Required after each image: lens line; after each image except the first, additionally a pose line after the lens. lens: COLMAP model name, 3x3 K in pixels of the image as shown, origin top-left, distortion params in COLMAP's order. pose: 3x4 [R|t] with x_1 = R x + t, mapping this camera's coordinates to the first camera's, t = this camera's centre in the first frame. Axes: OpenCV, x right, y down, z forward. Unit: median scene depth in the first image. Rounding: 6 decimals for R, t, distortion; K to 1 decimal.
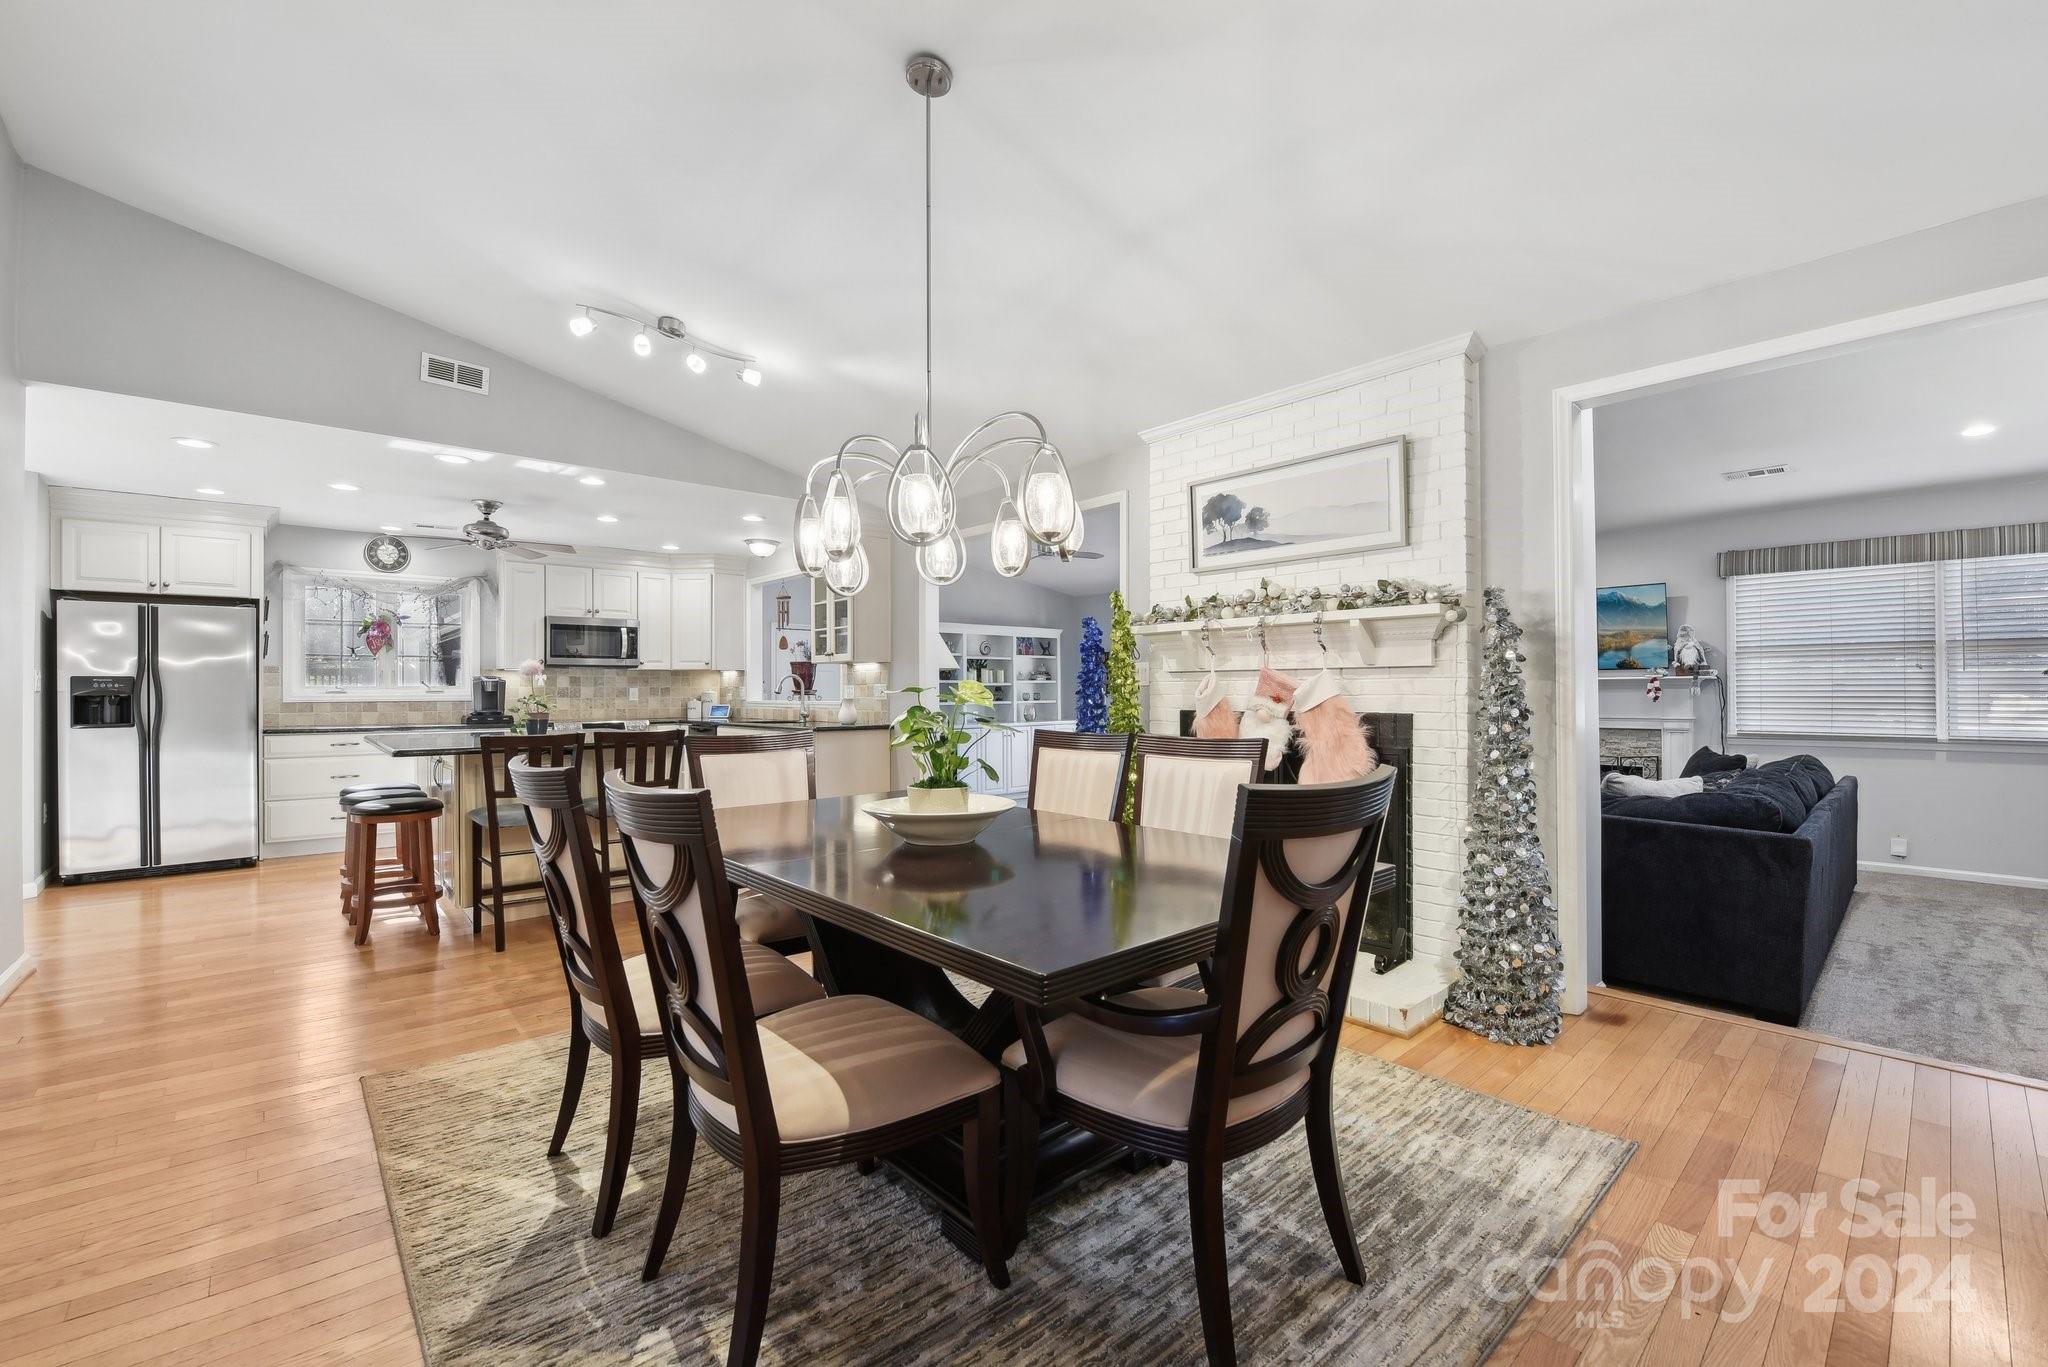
lens RADIAL K [[844.8, 0, 1029.3], [0, 844.8, 688.2], [0, 0, 1]] dist [-0.000397, -0.000117]
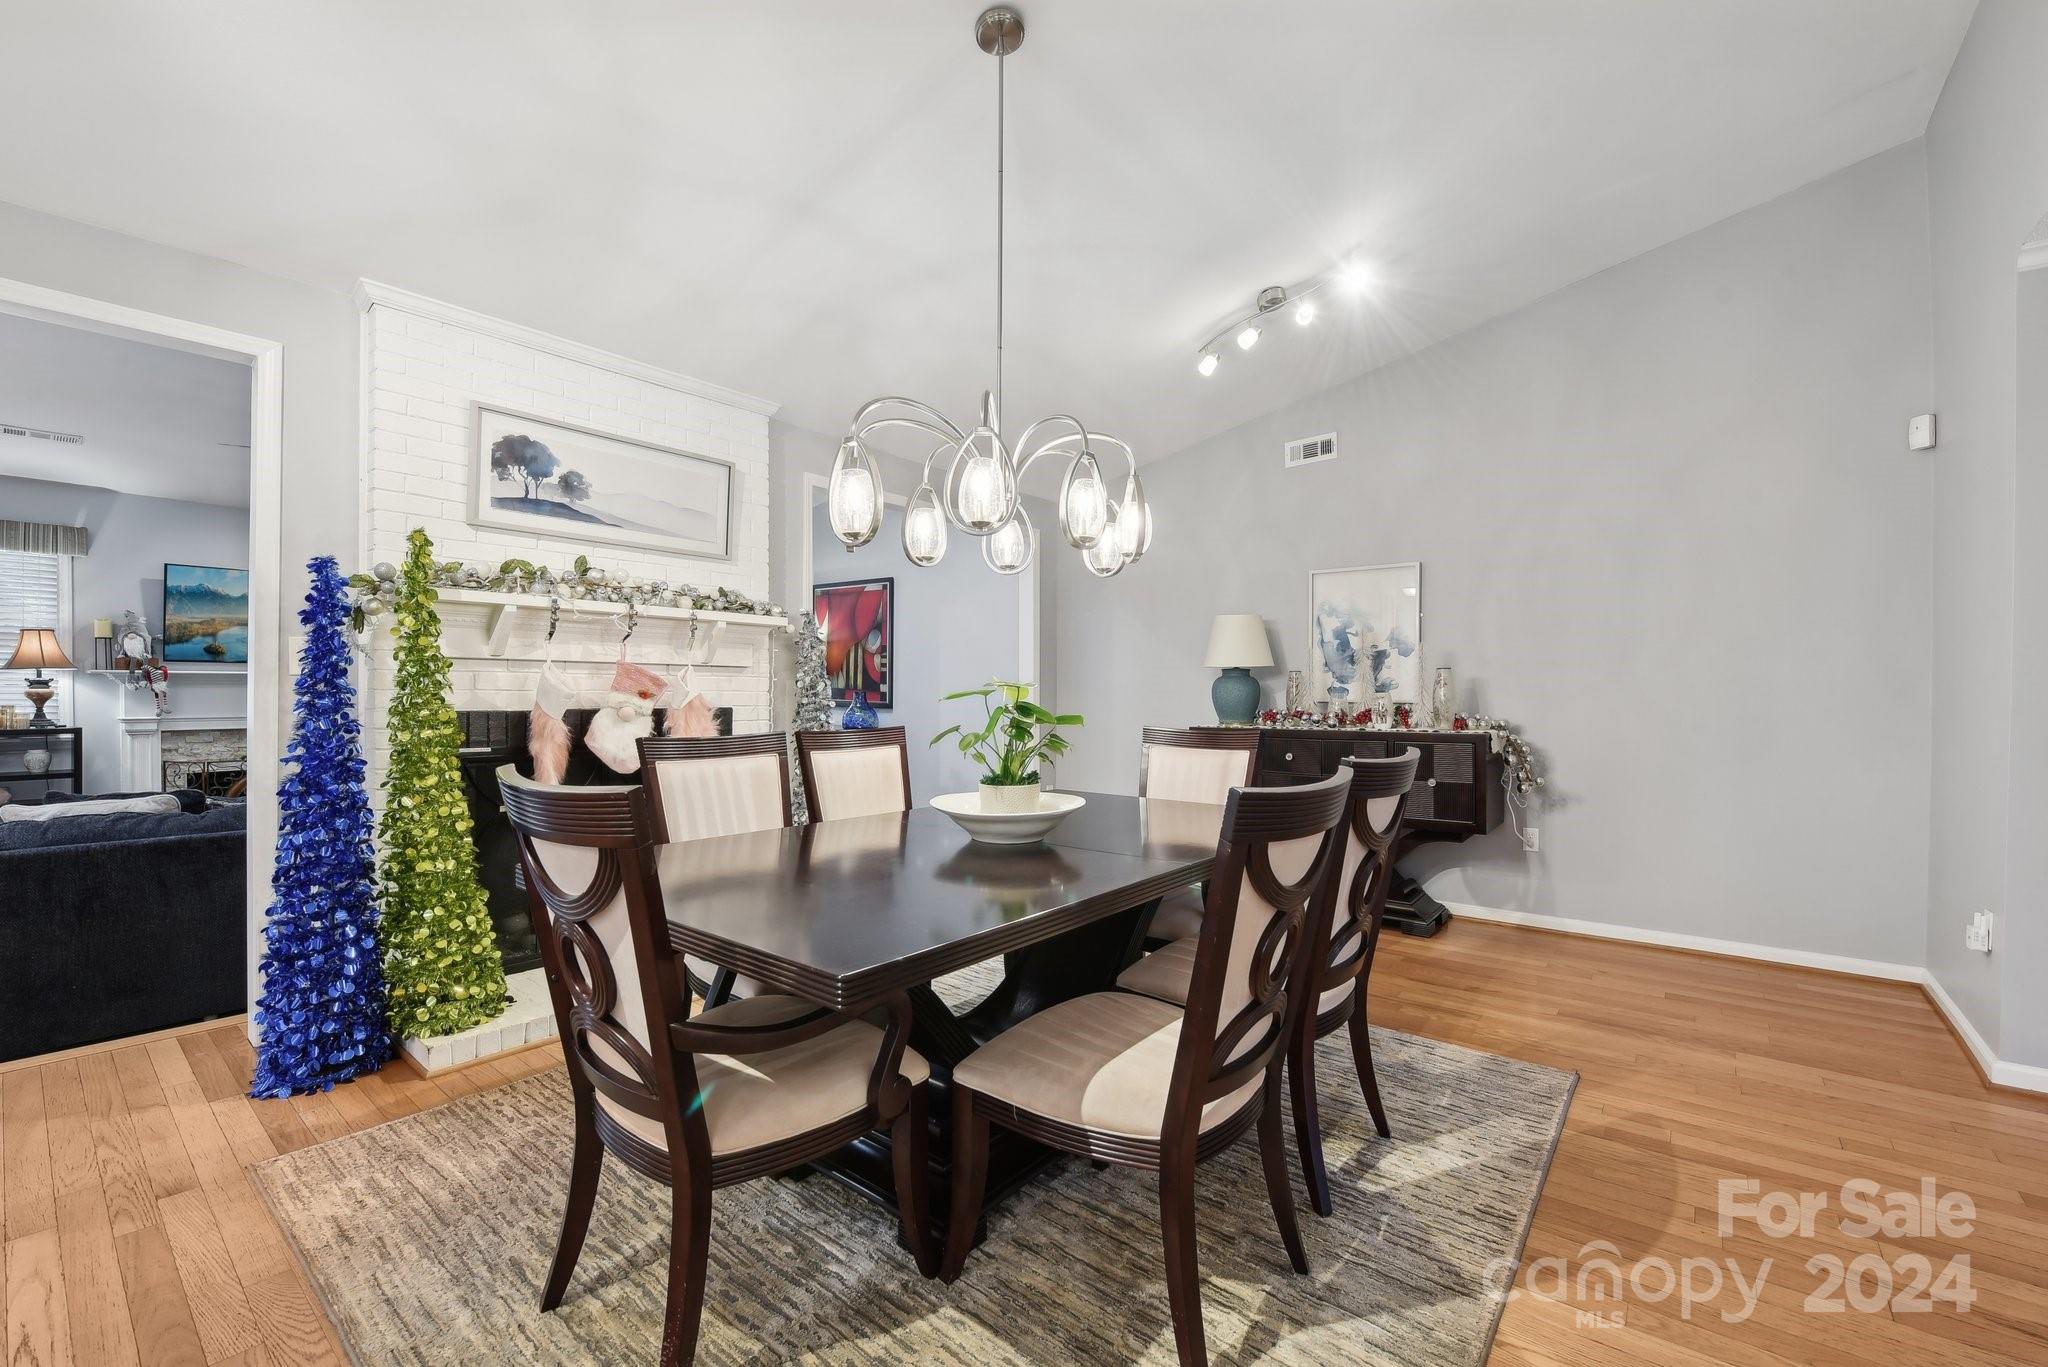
lens RADIAL K [[851.0, 0, 1017.4], [0, 851.0, 696.5], [0, 0, 1]] dist [-0.002596, -0.000384]
pose [[-0.142843, -0.004215, 0.989736, -0.410723], [-0.009633, 0.999949, 0.002868, 0.004321], [-0.989699, -0.009124, -0.142876, 0.430216]]
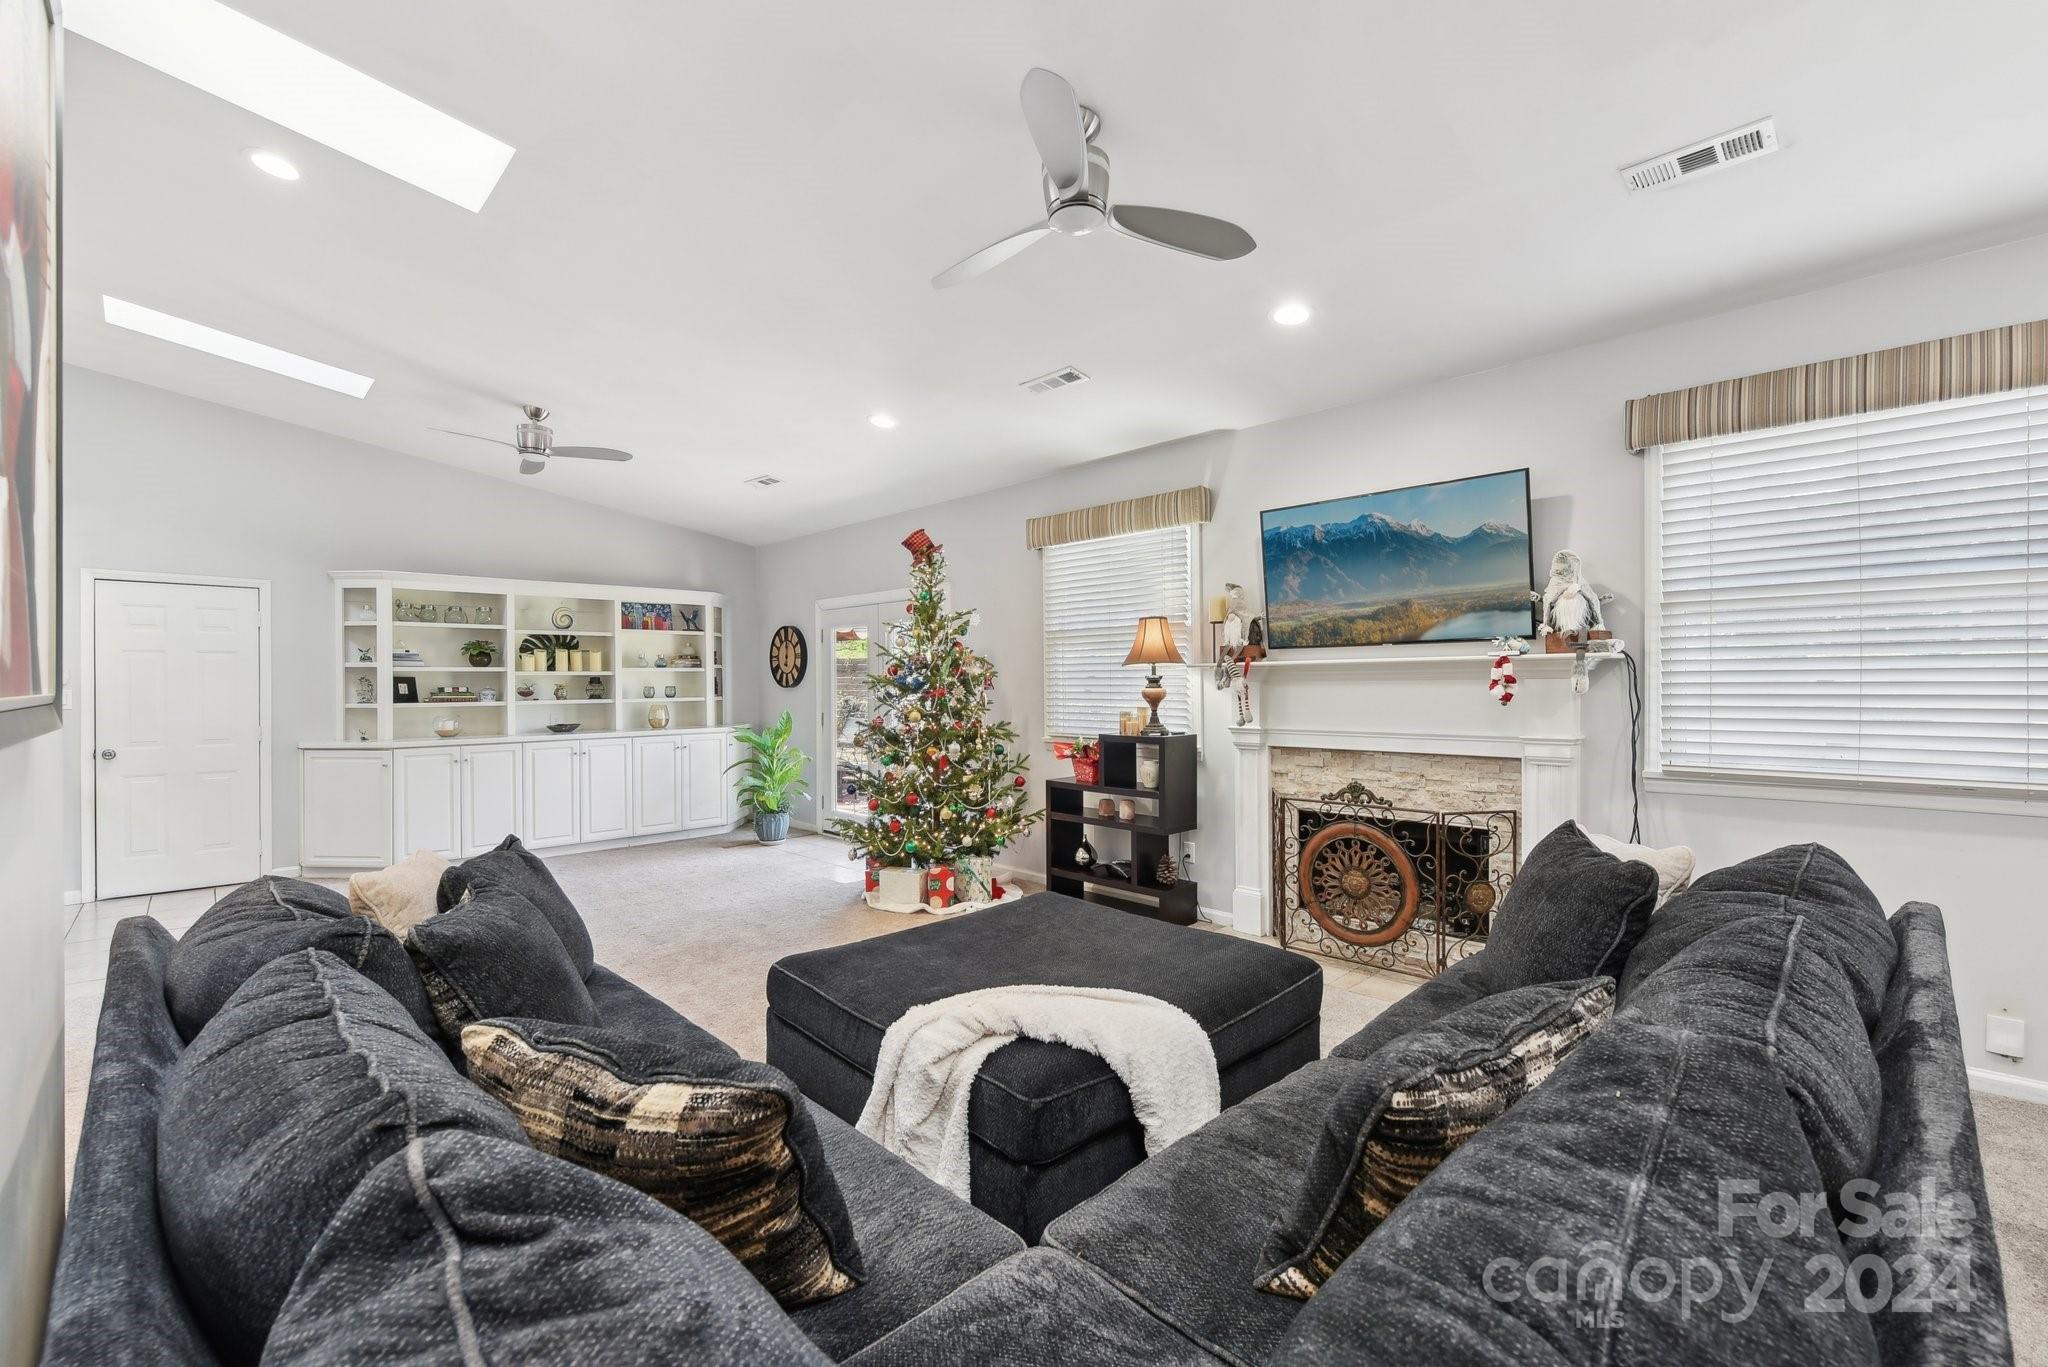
lens RADIAL K [[870.9, 0, 1017.7], [0, 870.9, 691.5], [0, 0, 1]] dist [-0.001847, -0.000426]
pose [[0.999738, -0.002494, 0.022762, 0.496846], [0.002145, 0.999880, 0.015347, -0.000415], [-0.022797, -0.015294, 0.999623, 0.554218]]
